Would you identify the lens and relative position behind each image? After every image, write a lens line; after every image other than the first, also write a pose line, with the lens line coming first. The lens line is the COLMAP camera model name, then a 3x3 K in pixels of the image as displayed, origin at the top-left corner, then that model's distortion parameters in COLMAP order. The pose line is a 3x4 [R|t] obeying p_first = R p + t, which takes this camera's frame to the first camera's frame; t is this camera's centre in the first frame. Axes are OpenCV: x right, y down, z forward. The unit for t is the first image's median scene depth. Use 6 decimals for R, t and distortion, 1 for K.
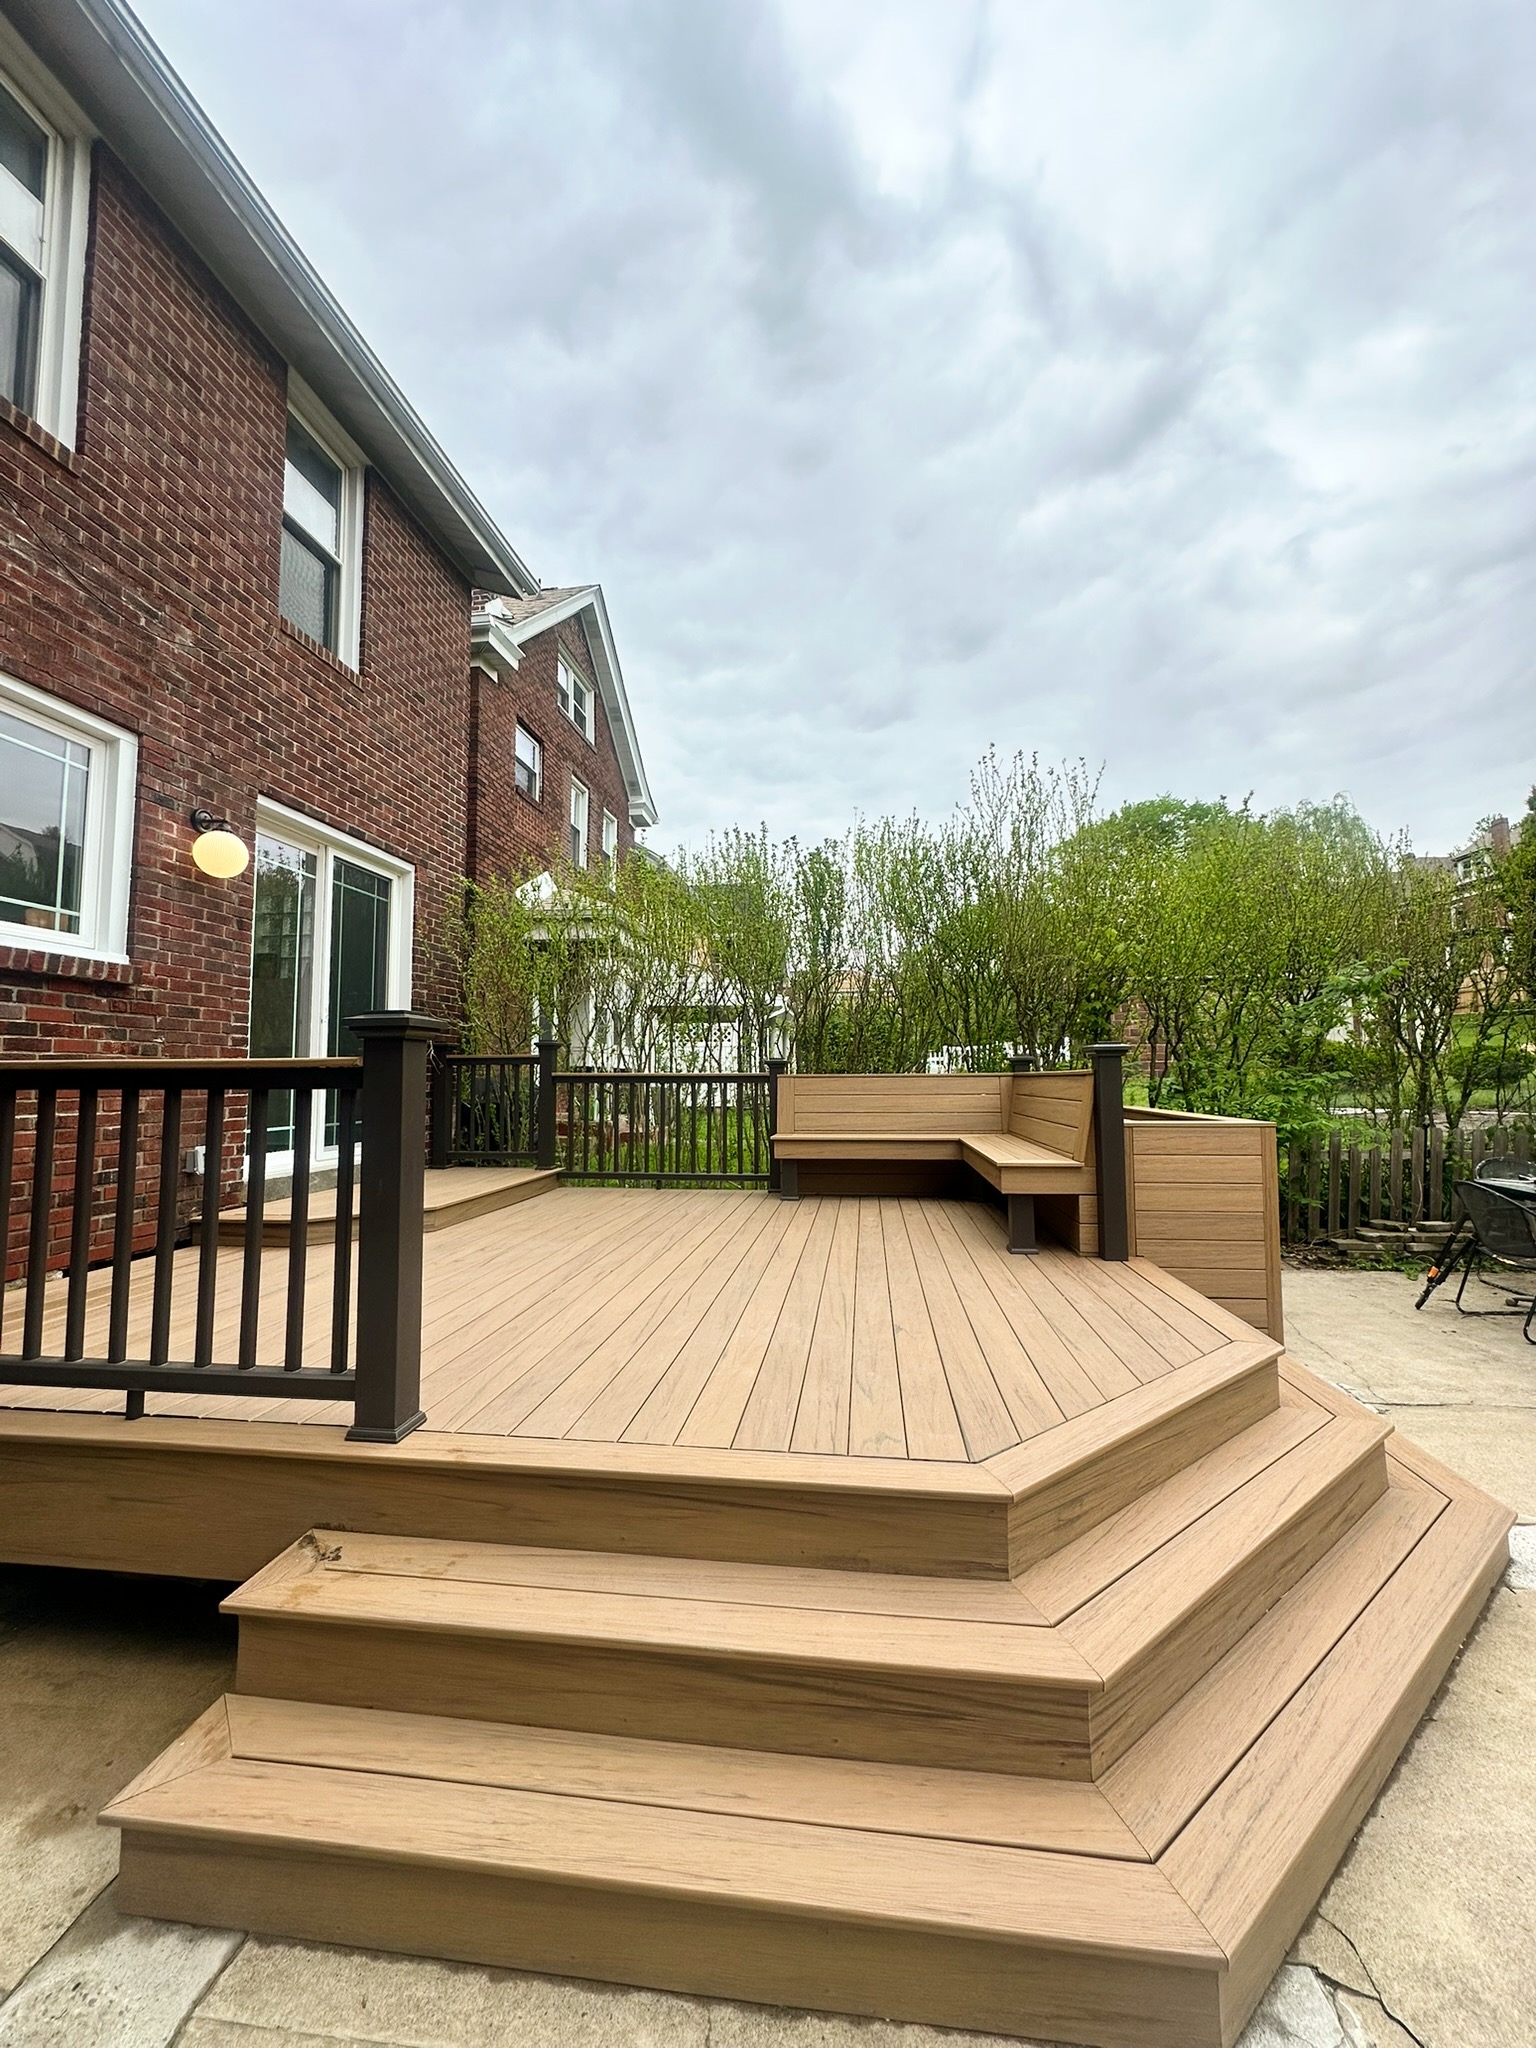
lens RADIAL K [[819.8, 0, 765.8], [0, 819.8, 1024.0], [0, 0, 1]] dist [0.002042, 0.000193]
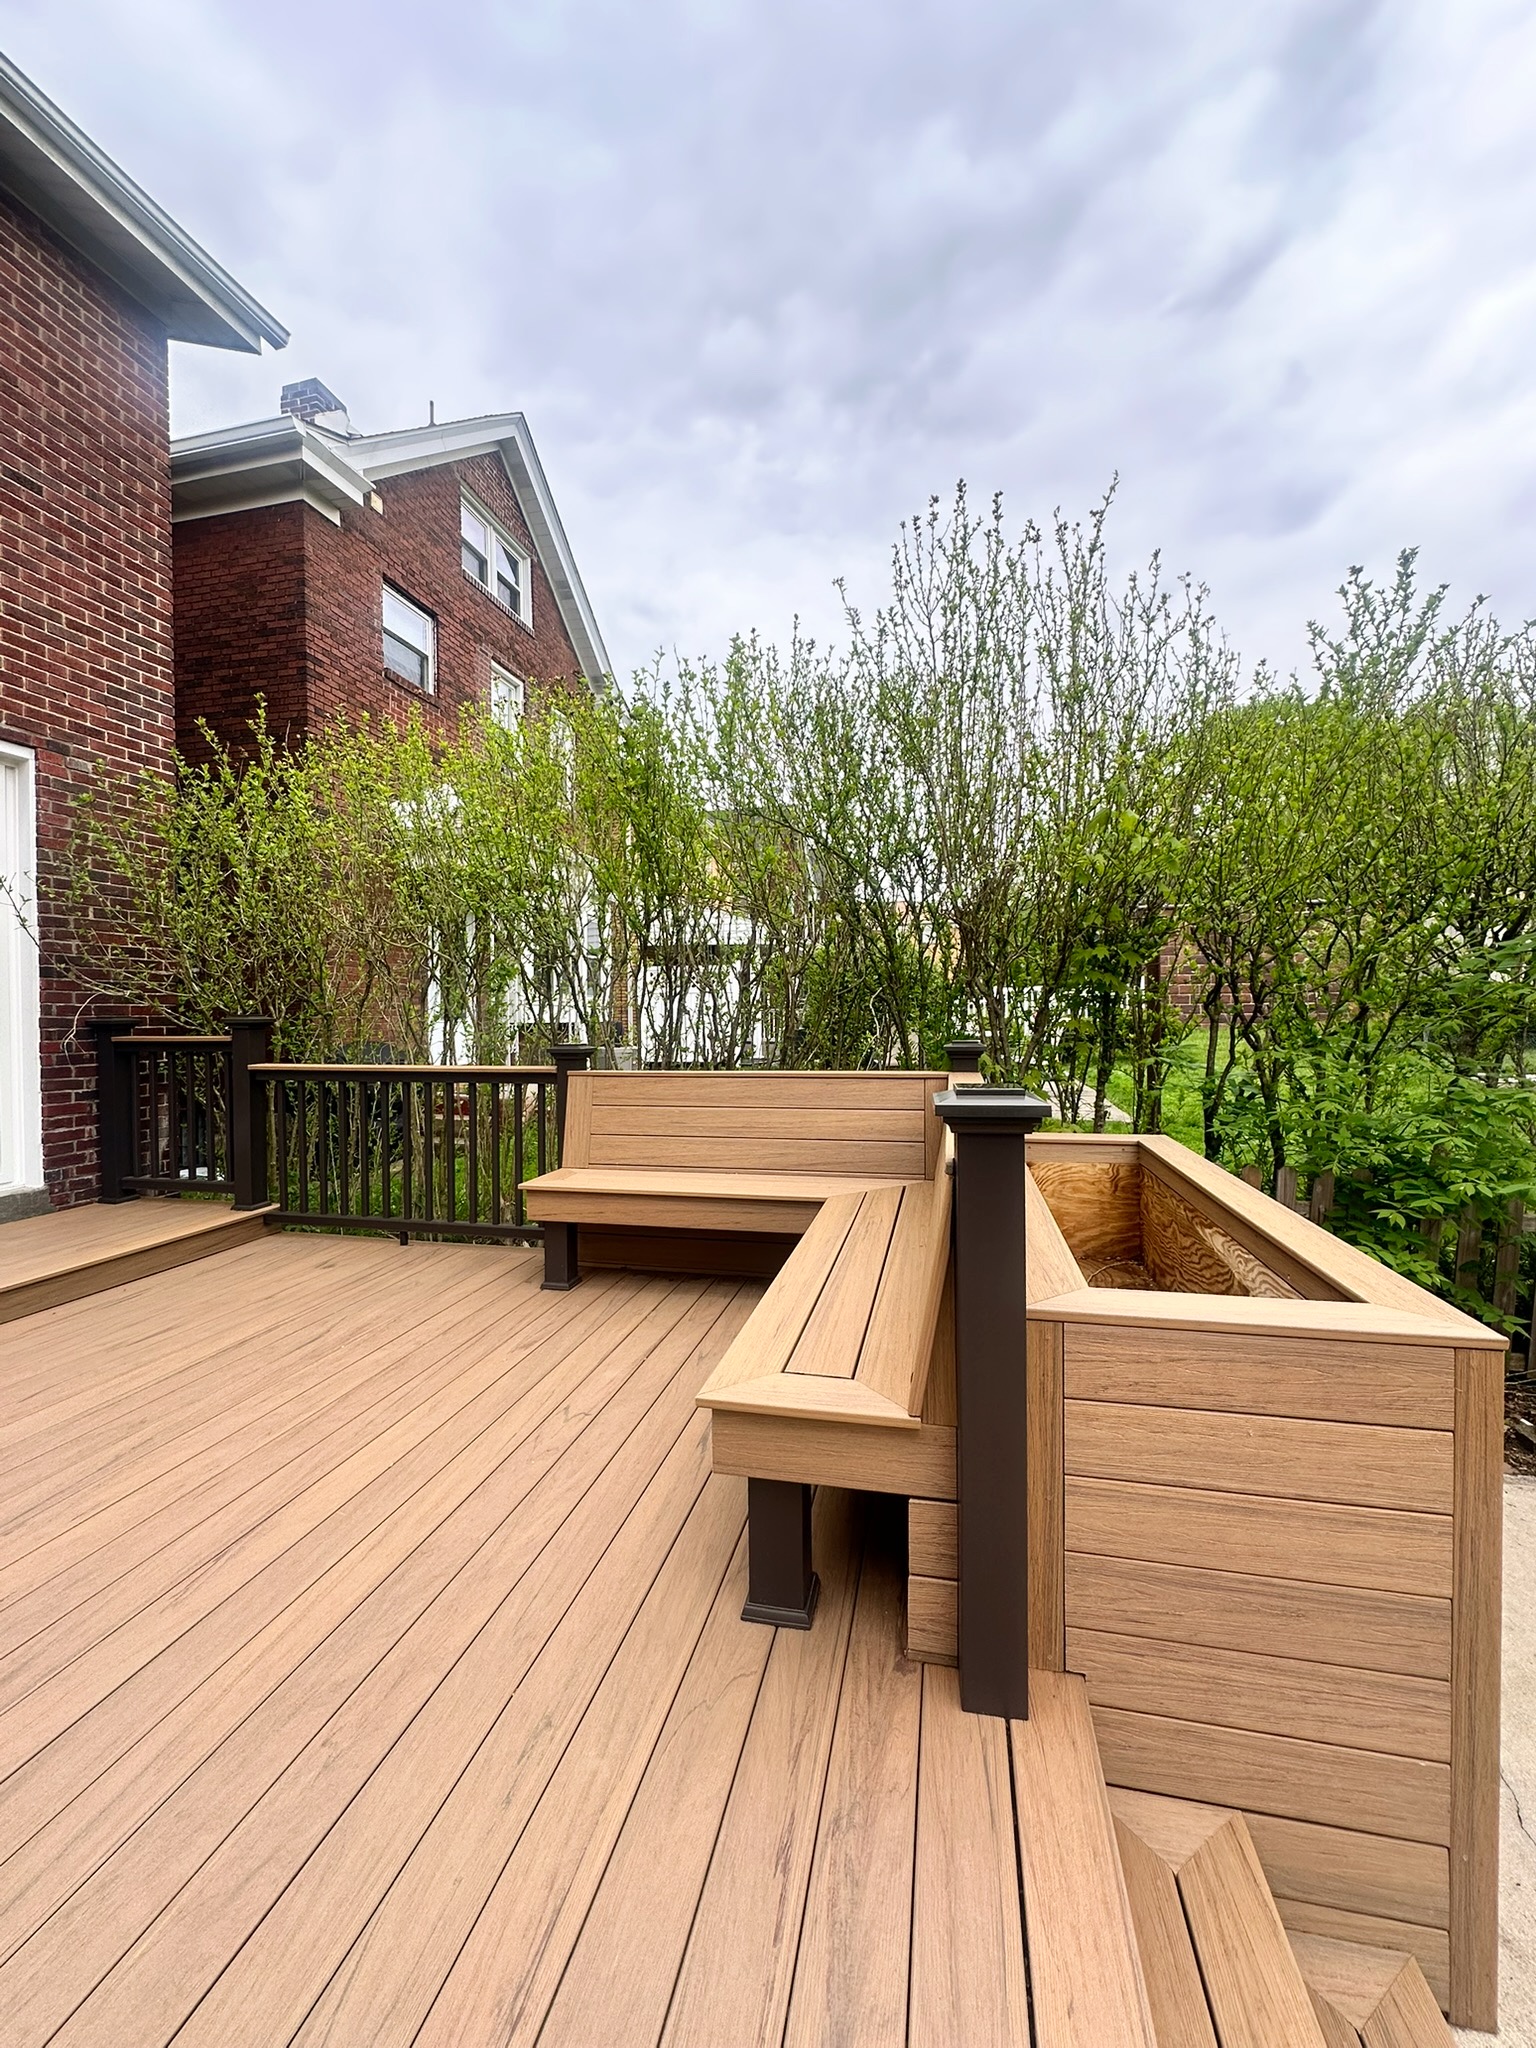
lens RADIAL K [[819.8, 0, 765.7], [0, 819.8, 1022.1], [0, 0, 1]] dist [0.002042, 0.000193]
pose [[0.995043, -0.004519, -0.099339, 0.211782], [0.012299, 0.996889, 0.077849, -0.020384], [0.098679, -0.078685, 0.992004, 0.384329]]
